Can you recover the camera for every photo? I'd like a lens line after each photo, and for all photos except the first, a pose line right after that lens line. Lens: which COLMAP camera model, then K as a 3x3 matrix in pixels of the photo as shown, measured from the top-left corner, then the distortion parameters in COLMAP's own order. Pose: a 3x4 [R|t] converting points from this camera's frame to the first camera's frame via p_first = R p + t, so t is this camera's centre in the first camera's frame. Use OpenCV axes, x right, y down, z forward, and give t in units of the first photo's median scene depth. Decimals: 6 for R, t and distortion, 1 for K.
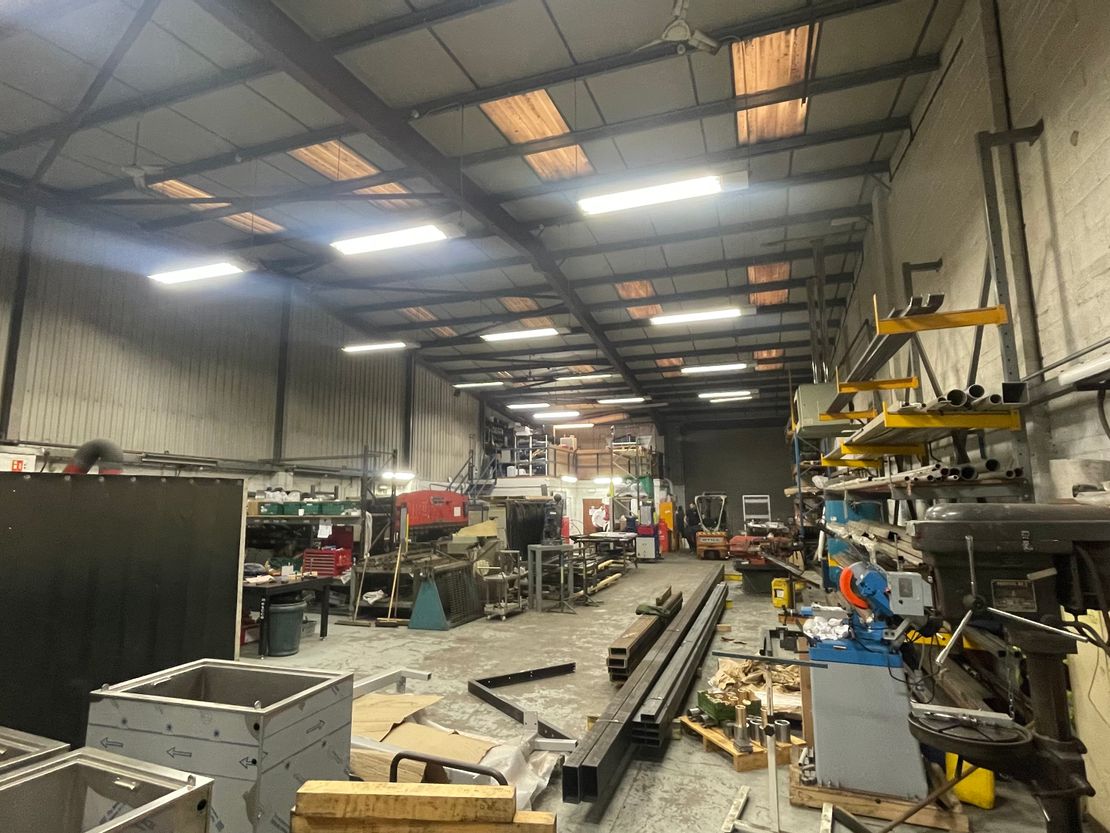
lens RADIAL K [[603.2, 0, 555.7], [0, 603.2, 413.0], [0, 0, 1]] dist [-0.001291, 0.001718]
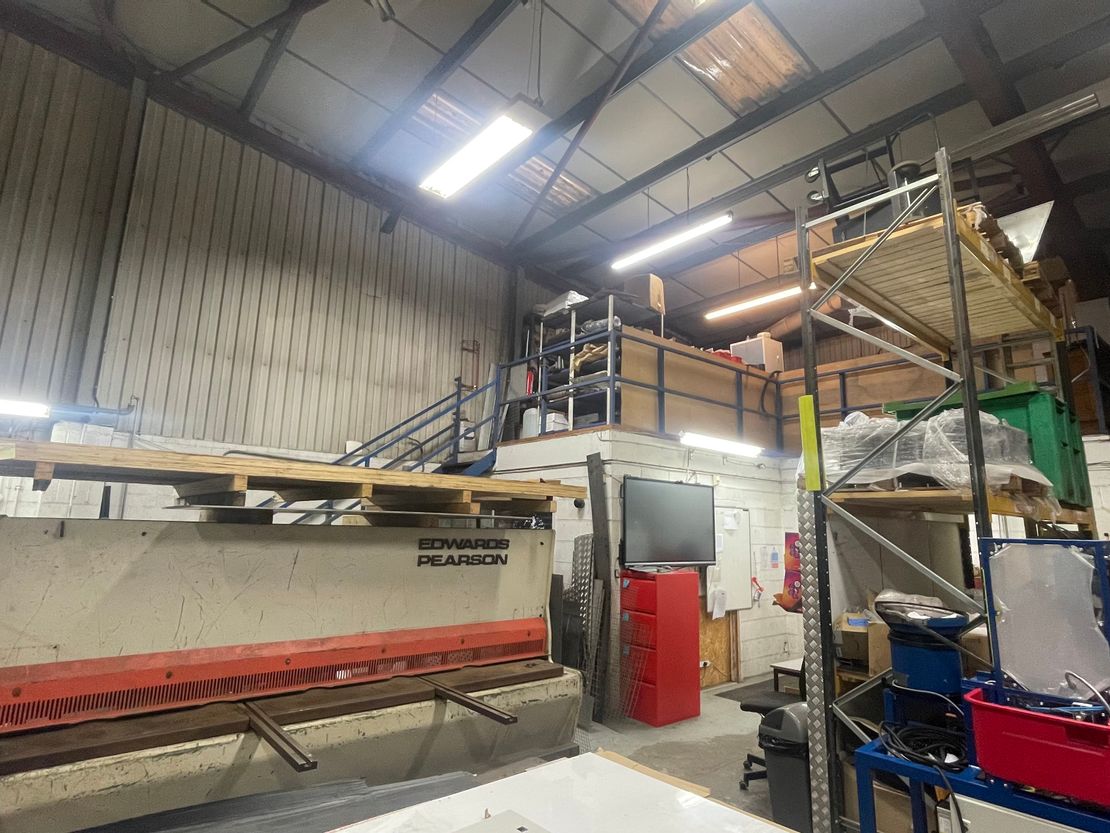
lens RADIAL K [[603.2, 0, 555.7], [0, 603.2, 413.0], [0, 0, 1]] dist [-0.001291, 0.001718]
pose [[0.855954, -0.070343, -0.512245, 0.112255], [0.043970, 0.997017, -0.063439, 0.113546], [0.515179, 0.031778, 0.856493, 0.721587]]
